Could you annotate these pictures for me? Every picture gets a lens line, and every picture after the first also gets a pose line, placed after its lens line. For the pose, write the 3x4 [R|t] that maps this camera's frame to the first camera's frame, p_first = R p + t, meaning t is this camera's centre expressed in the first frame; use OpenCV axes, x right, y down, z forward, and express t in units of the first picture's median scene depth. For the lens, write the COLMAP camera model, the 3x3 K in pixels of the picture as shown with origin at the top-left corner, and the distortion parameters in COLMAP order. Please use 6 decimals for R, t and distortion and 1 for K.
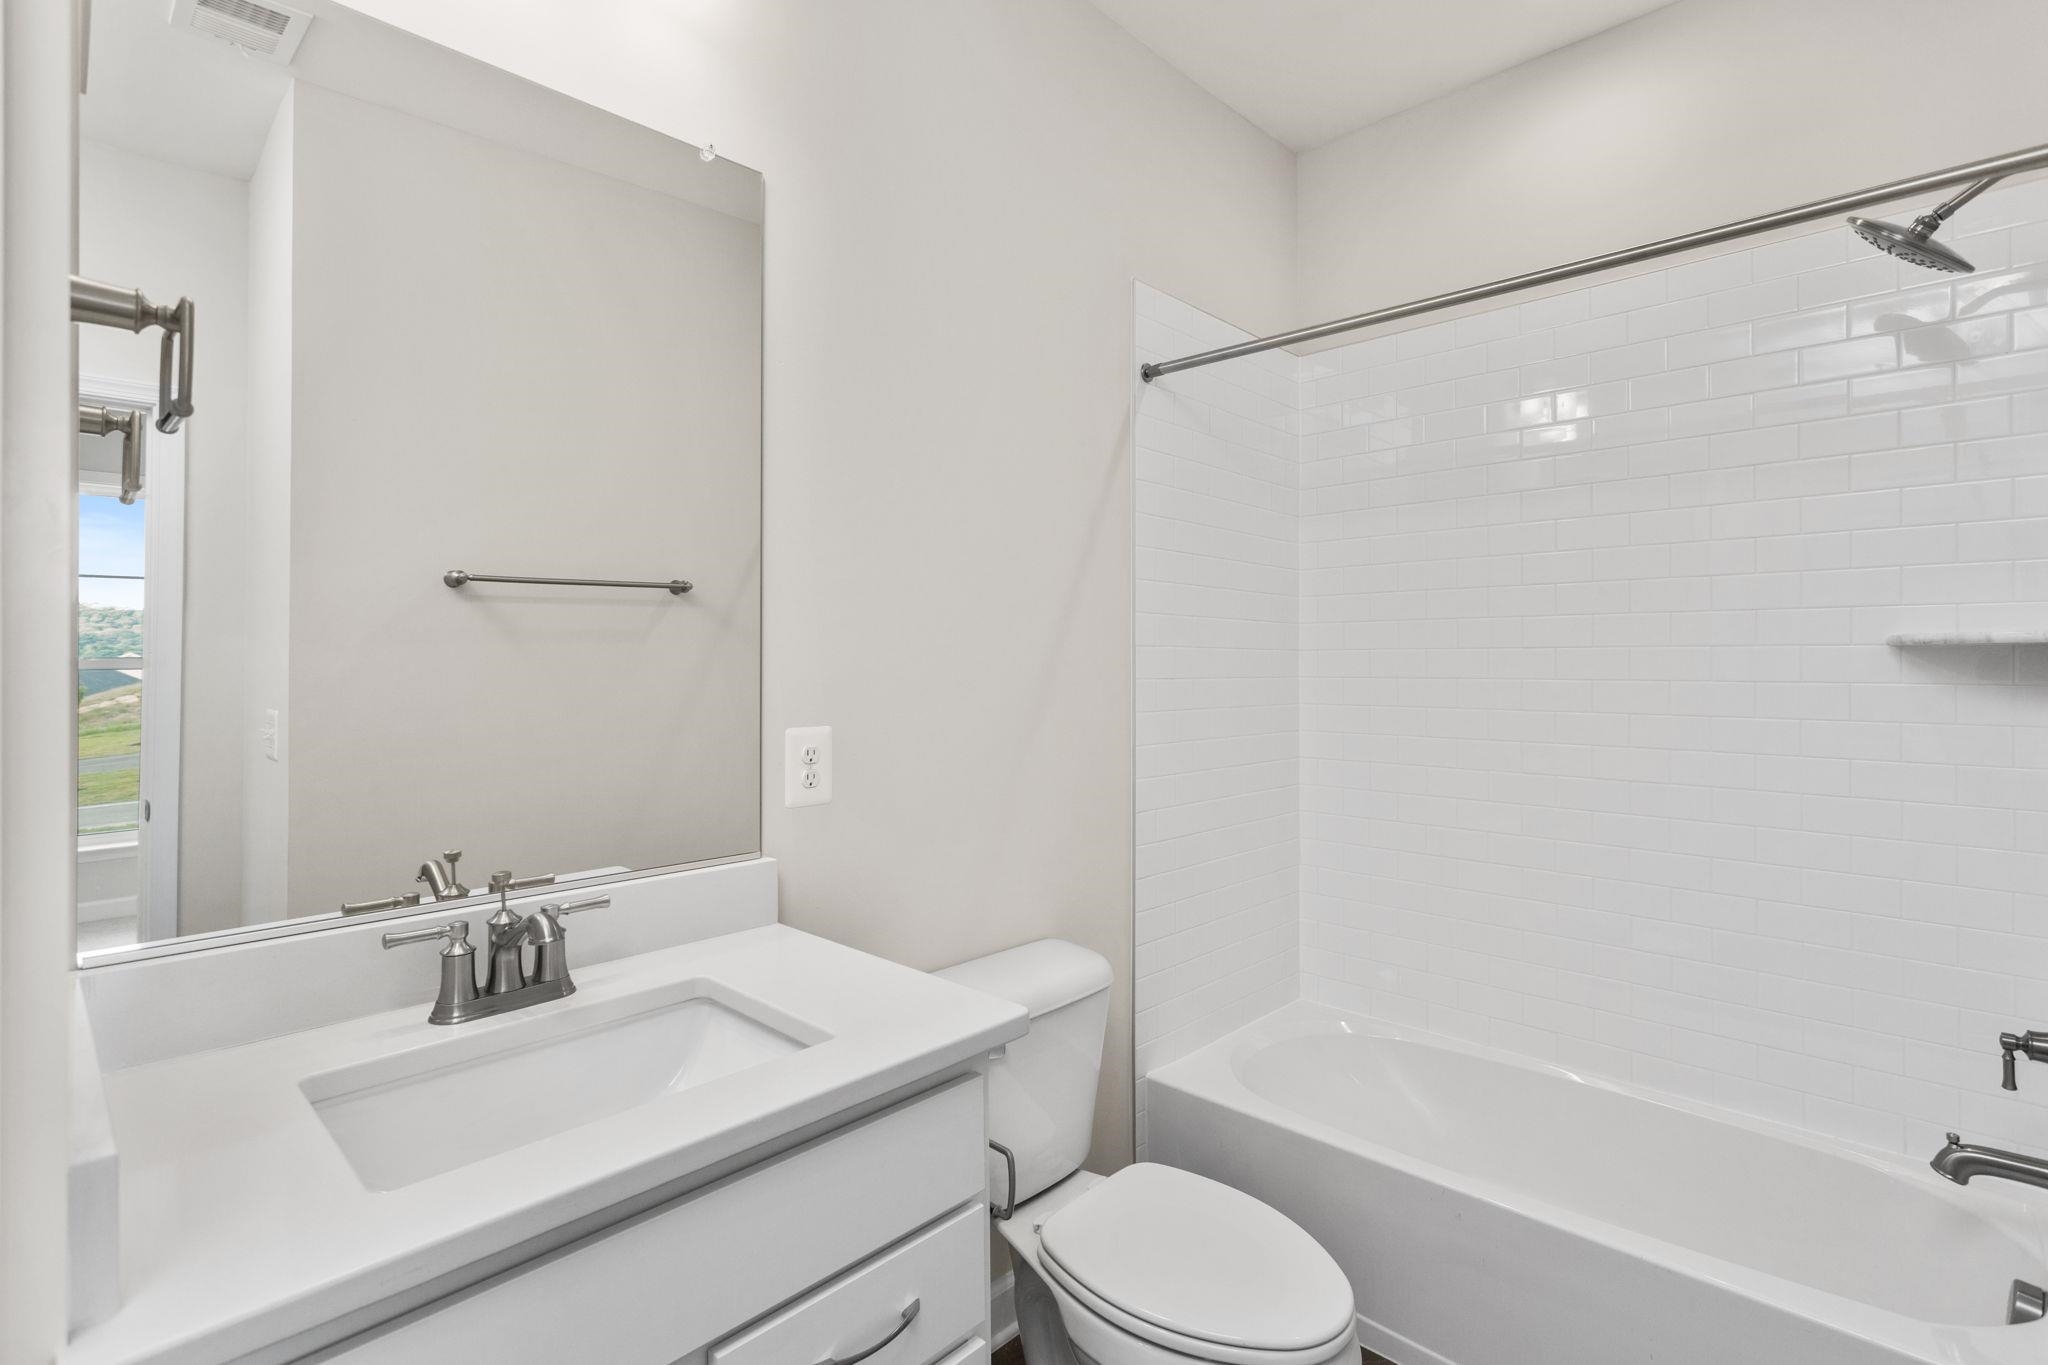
lens RADIAL K [[964.9, 0, 1017.4], [0, 964.9, 675.3], [0, 0, 1]] dist [-0.004076, 0.004031]
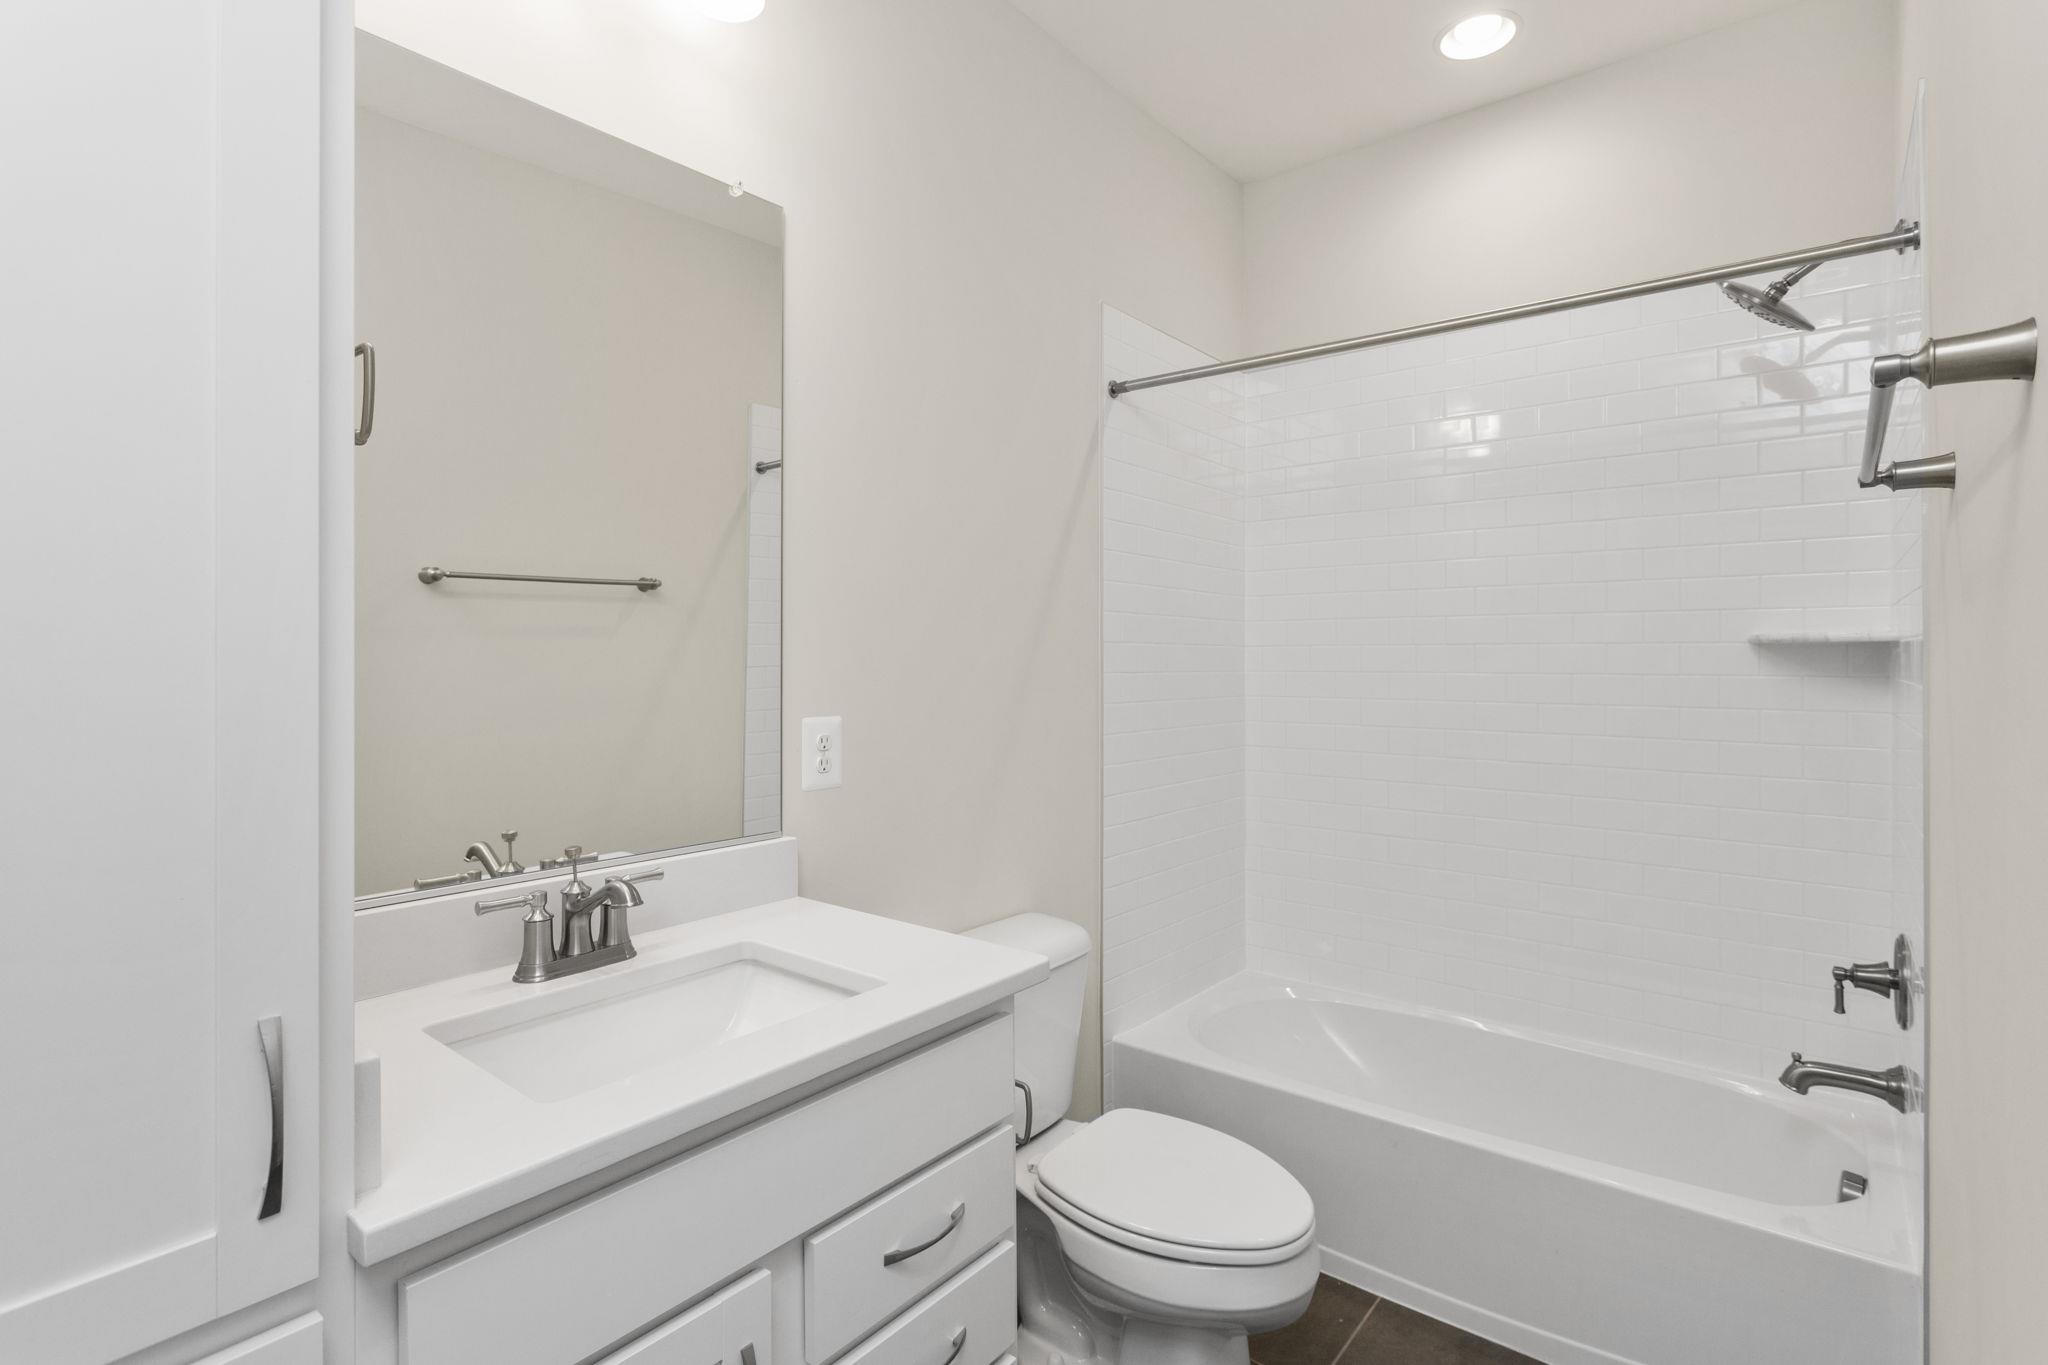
lens RADIAL K [[964.9, 0, 1031.0], [0, 964.9, 676.9], [0, 0, 1]] dist [-0.004076, 0.004031]
pose [[0.996283, -0.001701, 0.086119, -0.076434], [0.001206, 0.999983, 0.005791, 0.002402], [-0.086127, -0.005666, 0.996268, -0.104667]]
